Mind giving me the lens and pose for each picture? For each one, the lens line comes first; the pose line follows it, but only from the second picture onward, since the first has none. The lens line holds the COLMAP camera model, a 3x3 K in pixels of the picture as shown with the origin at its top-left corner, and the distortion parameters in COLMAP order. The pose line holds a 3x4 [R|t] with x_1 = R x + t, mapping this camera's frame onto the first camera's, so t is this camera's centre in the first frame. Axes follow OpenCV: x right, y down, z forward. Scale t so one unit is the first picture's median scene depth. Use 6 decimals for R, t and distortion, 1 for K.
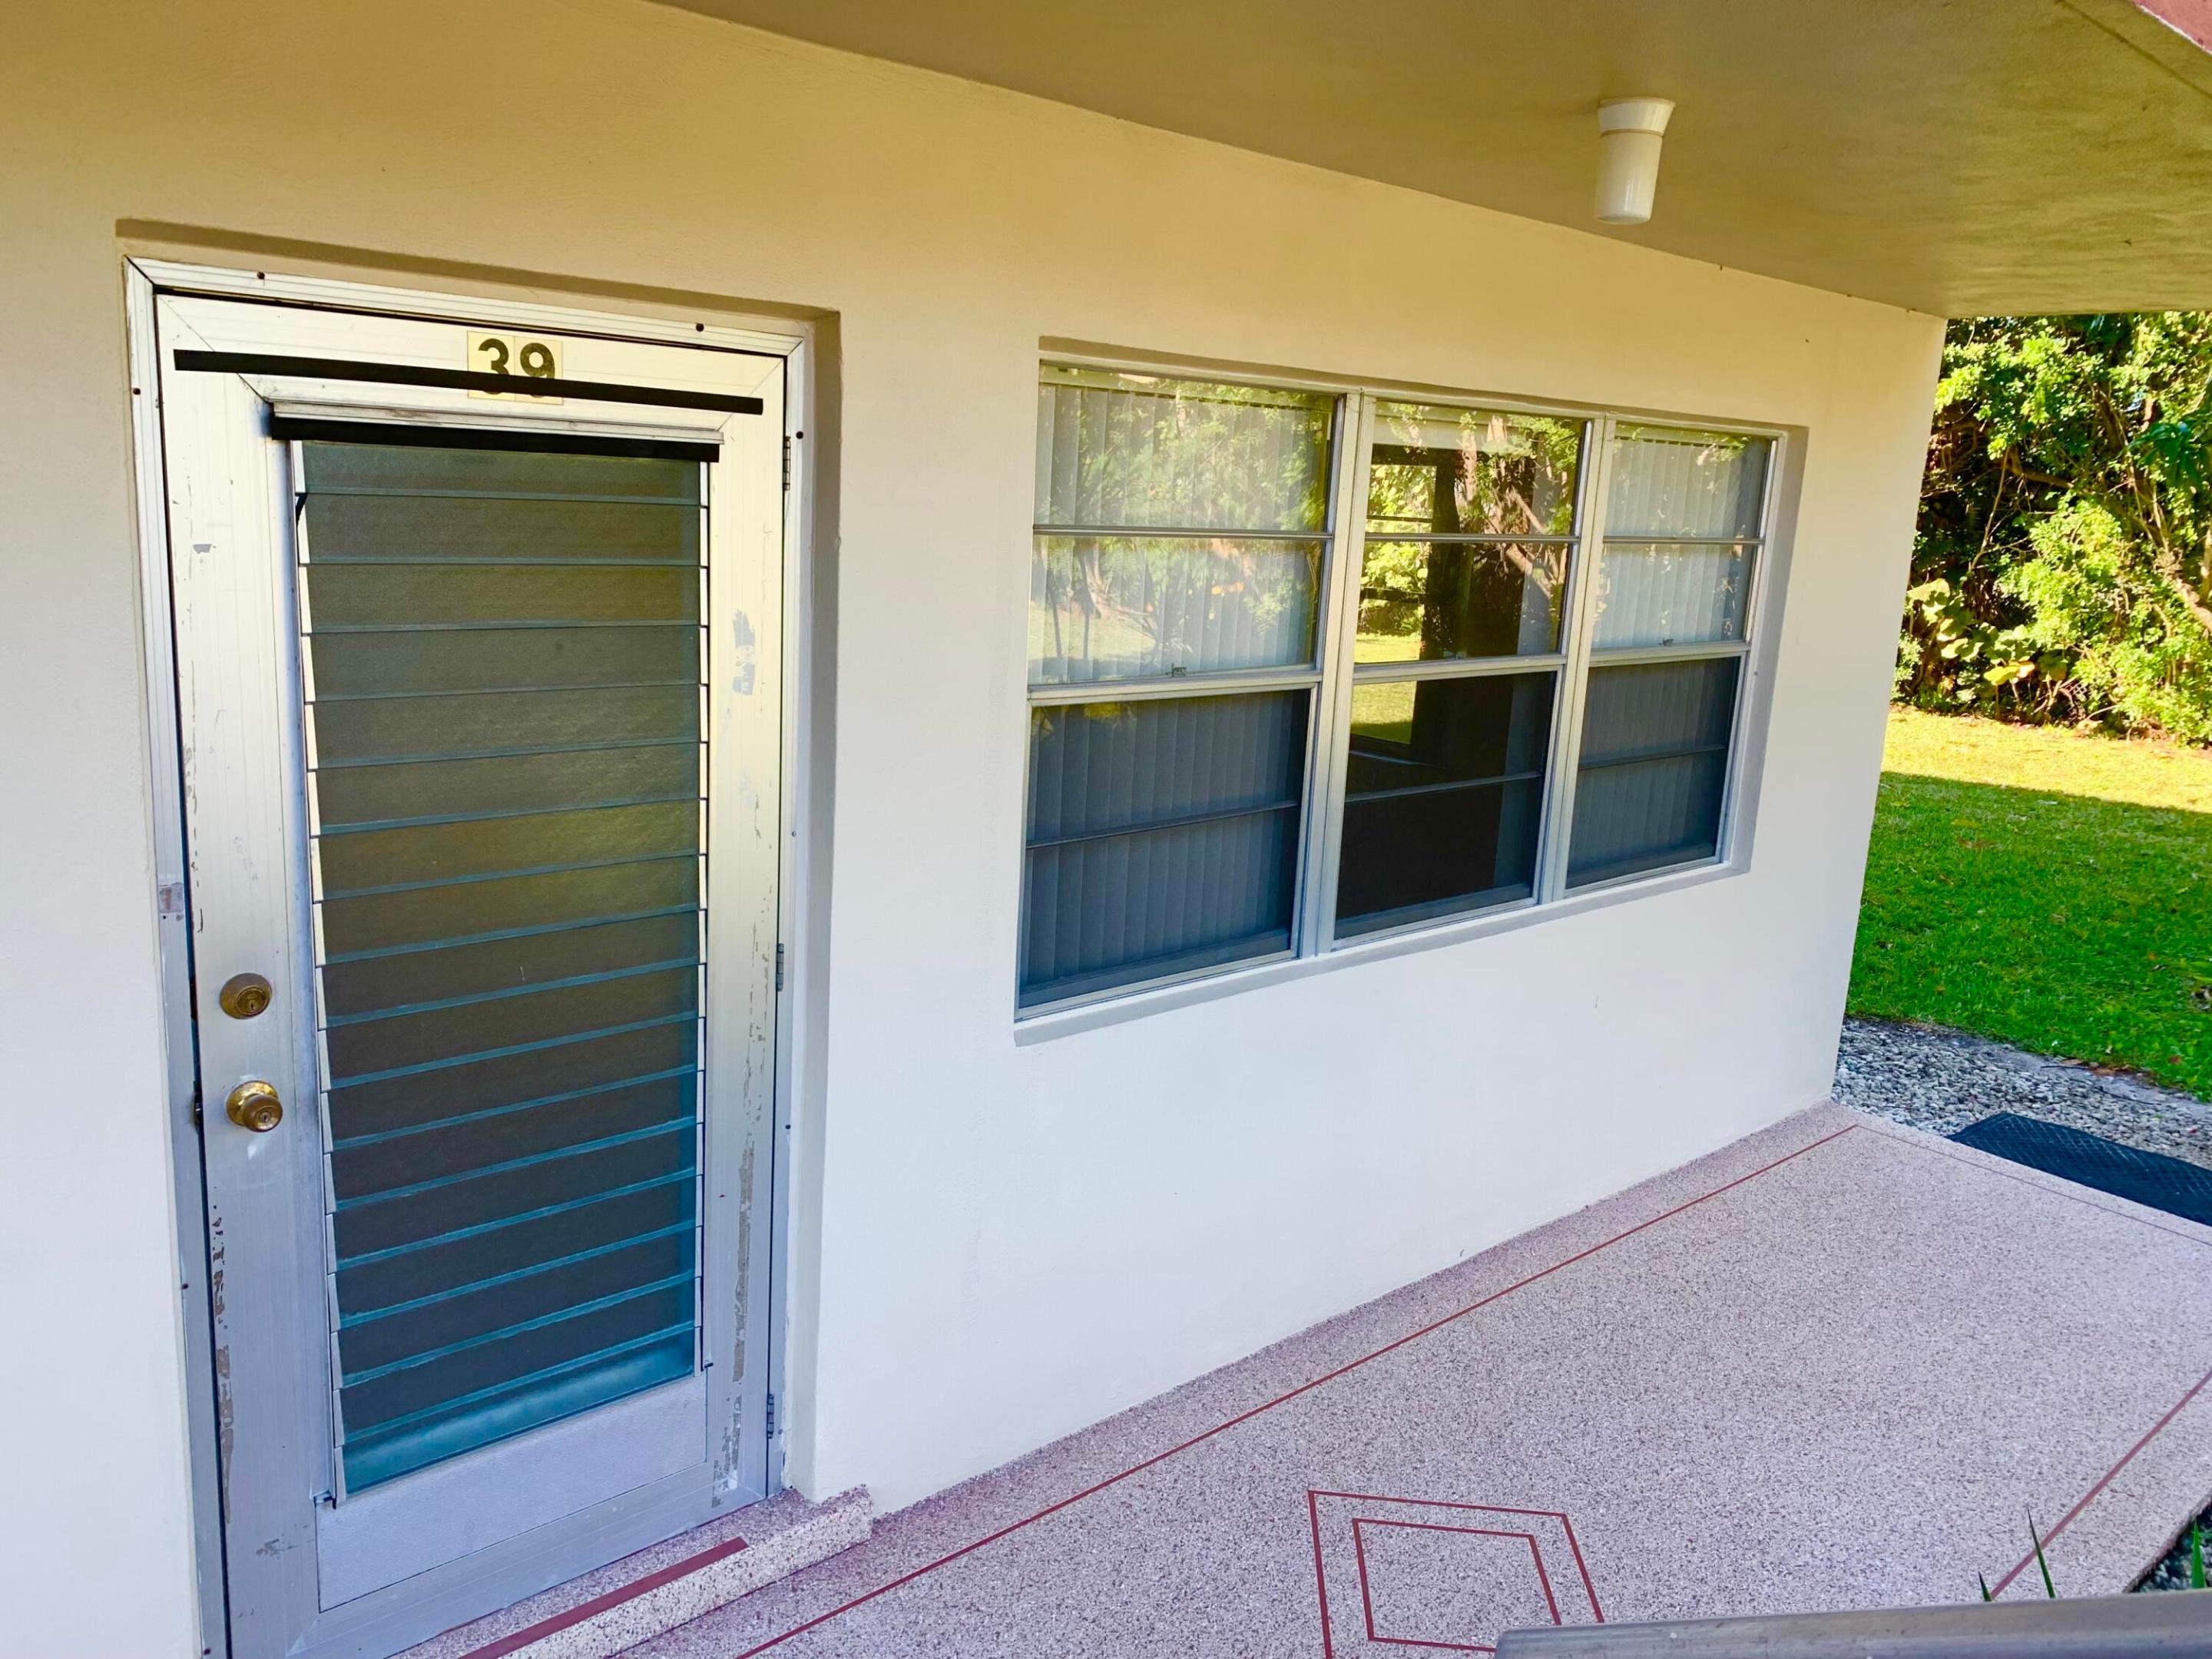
lens RADIAL K [[1686.3, 0, 1100.3], [0, 1686.3, 823.2], [0, 0, 1]] dist [0.049284, -0.054804]
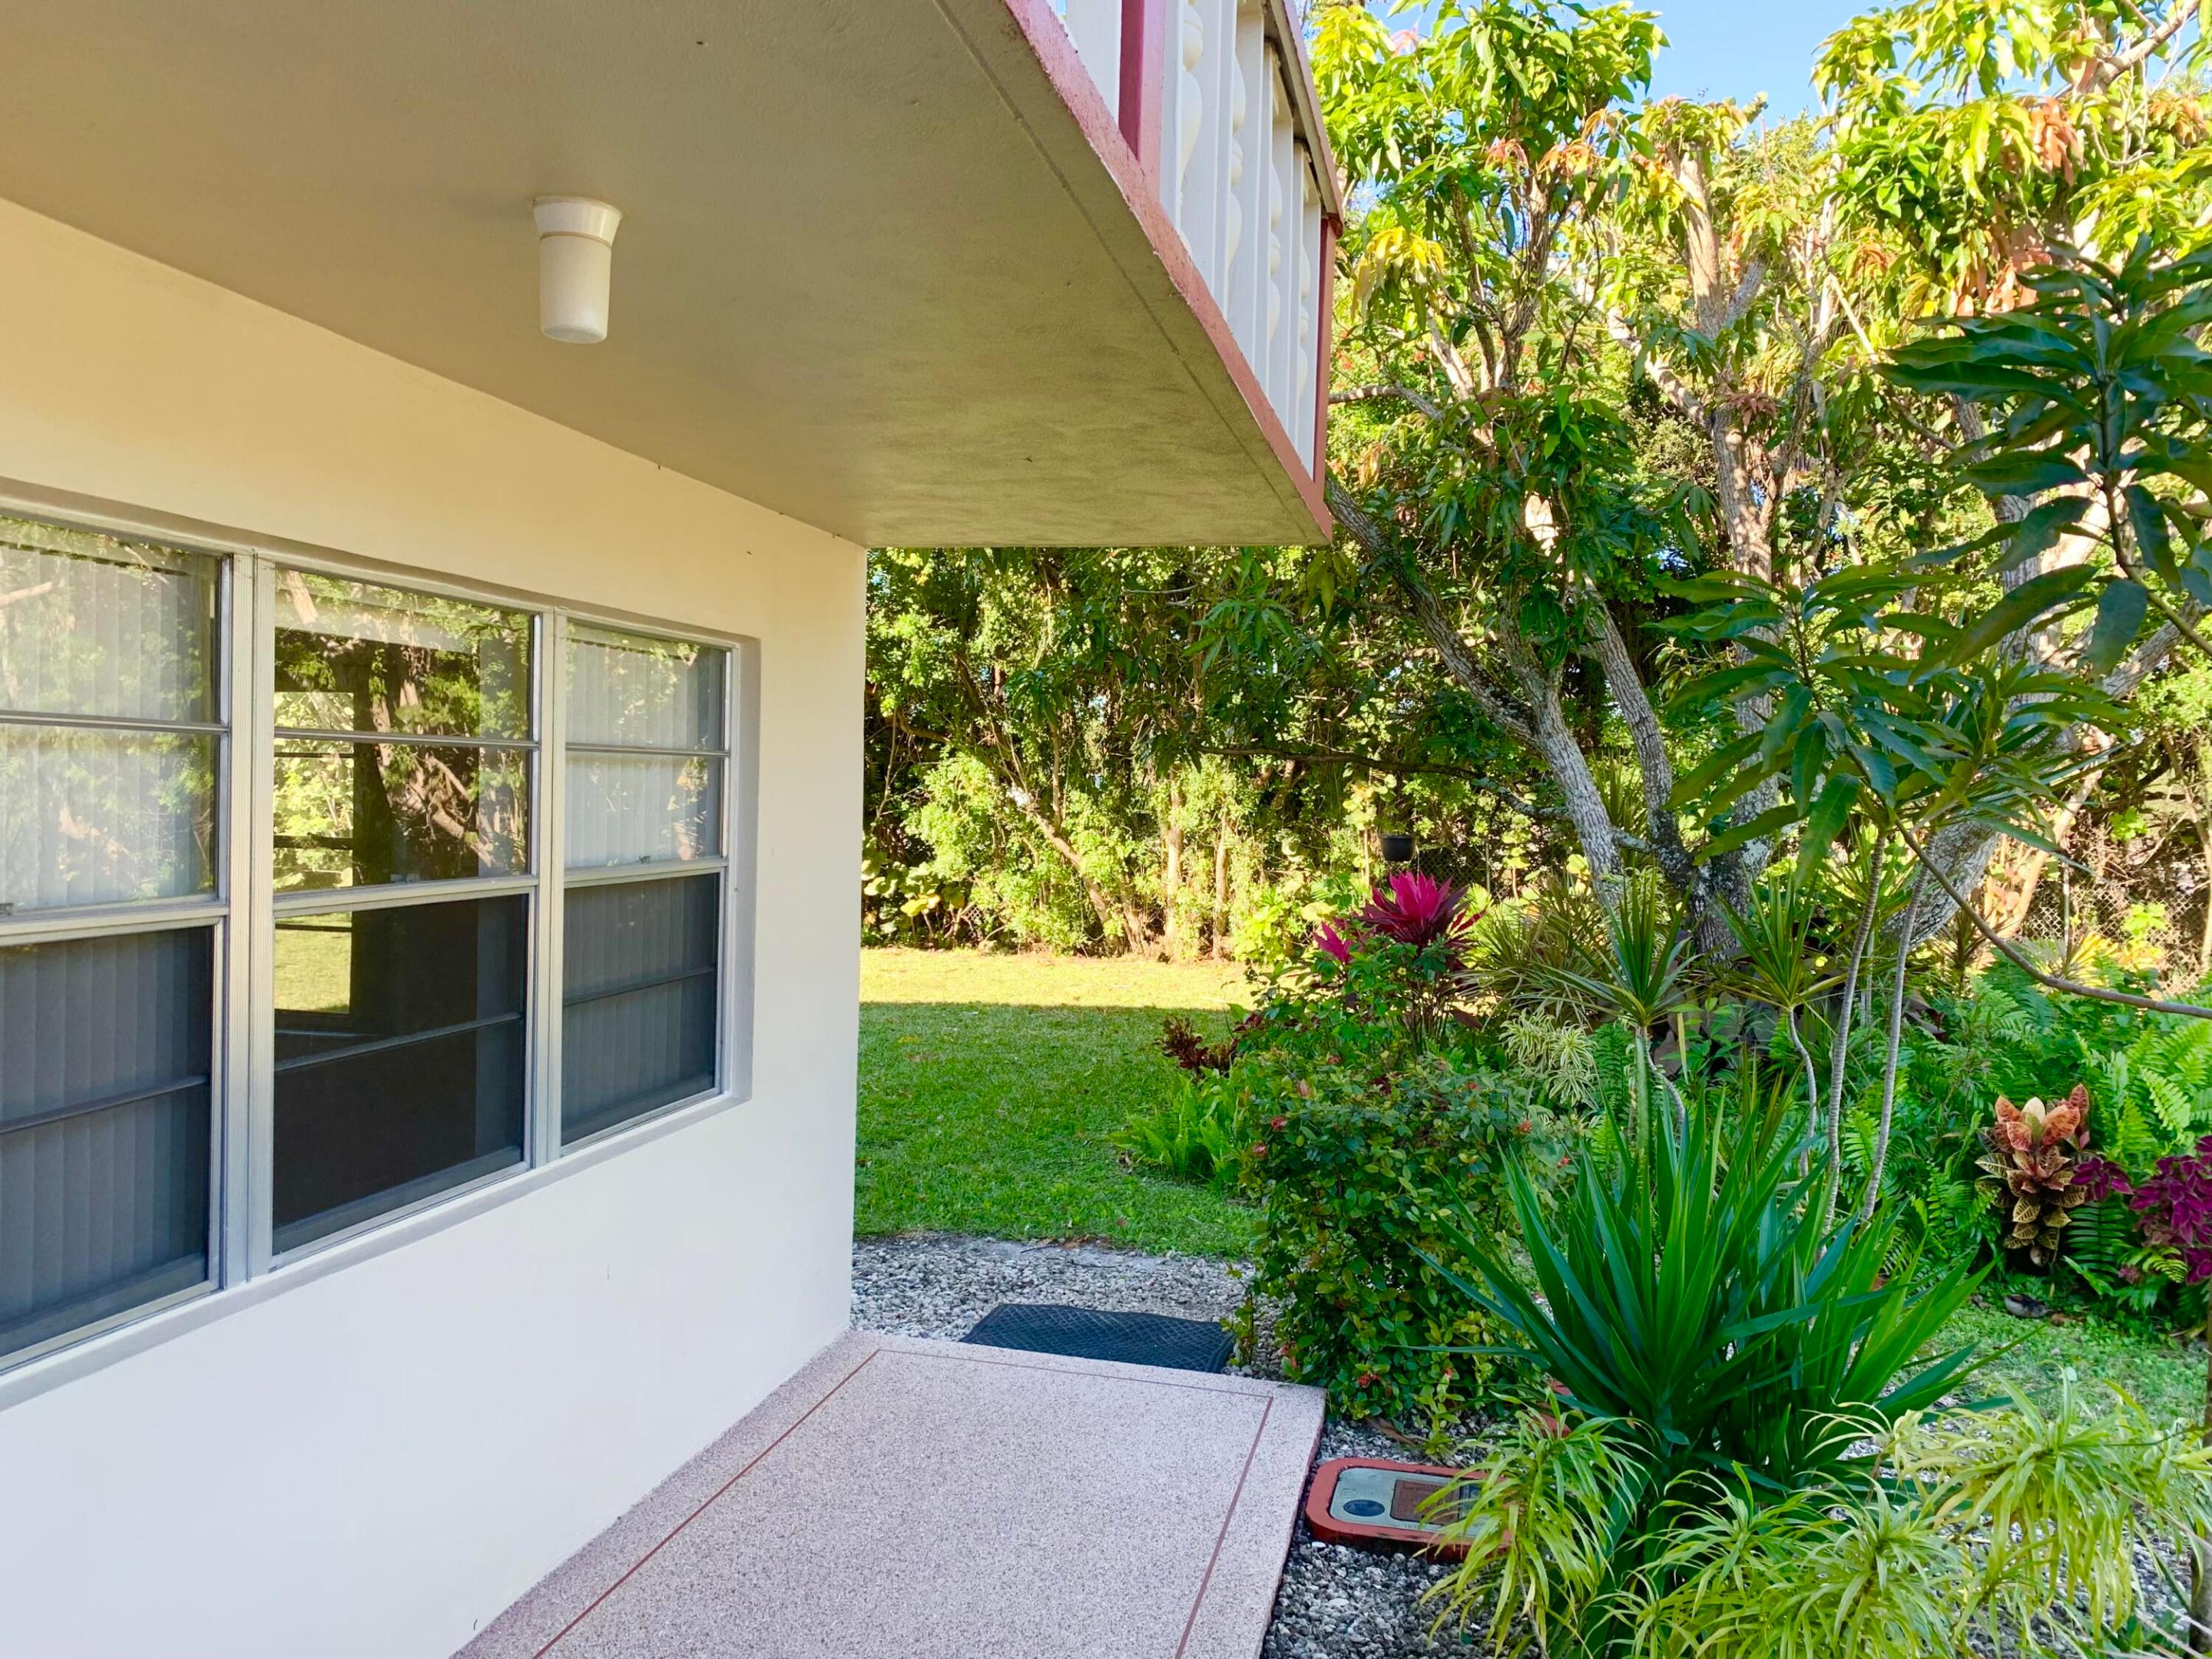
lens RADIAL K [[1686.3, 0, 1100.3], [0, 1686.3, 823.2], [0, 0, 1]] dist [0.049284, -0.054804]
pose [[0.817885, -0.047439, 0.573423, 0.011673], [0.139057, 0.983350, -0.116988, 0.017507], [-0.558326, 0.175421, 0.810863, 0.122877]]
